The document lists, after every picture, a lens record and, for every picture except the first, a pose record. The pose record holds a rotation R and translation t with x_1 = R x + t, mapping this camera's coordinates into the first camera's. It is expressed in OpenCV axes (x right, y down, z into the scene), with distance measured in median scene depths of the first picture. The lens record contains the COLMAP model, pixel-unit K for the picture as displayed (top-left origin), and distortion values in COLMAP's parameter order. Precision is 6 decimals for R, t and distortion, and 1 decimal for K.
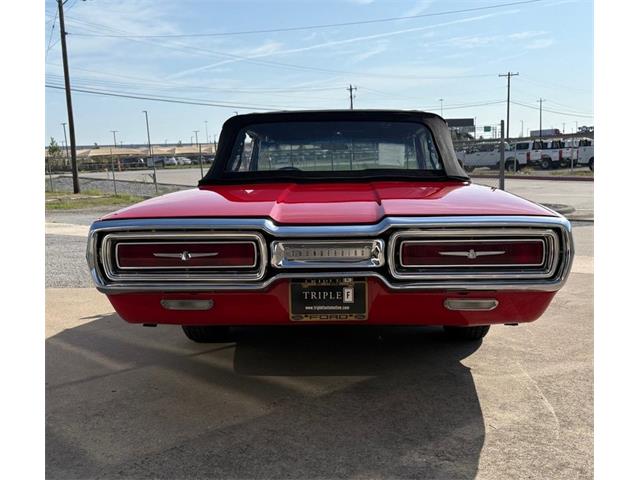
lens RADIAL K [[642.4, 0, 332.8], [0, 642.4, 283.1], [0, 0, 1]] dist [0.037045, 0.000000]
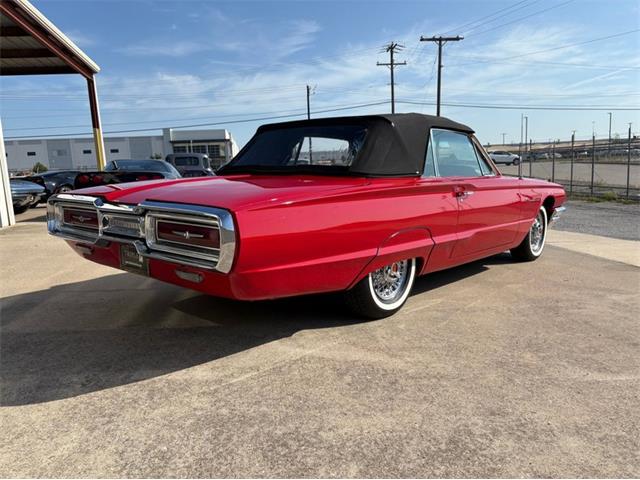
lens RADIAL K [[482.7, 0, 332.9], [0, 482.7, 248.9], [0, 0, 1]] dist [0.032323, -0.015326]
pose [[0.785938, 0.115867, -0.607352, 0.965739], [-0.114408, 0.992575, 0.041310, -0.086266], [0.607628, 0.037019, 0.793358, 0.425618]]
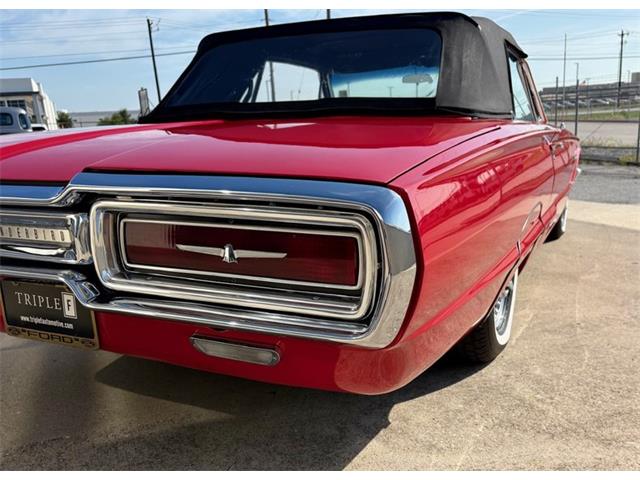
lens RADIAL K [[574.1, 0, 361.9], [0, 574.1, 271.8], [0, 0, 1]] dist [0.034587, -0.028852]
pose [[0.928968, 0.088091, -0.359526, 0.458232], [-0.057861, 0.993888, 0.094016, -0.076639], [0.365610, -0.066535, 0.928387, 0.605232]]
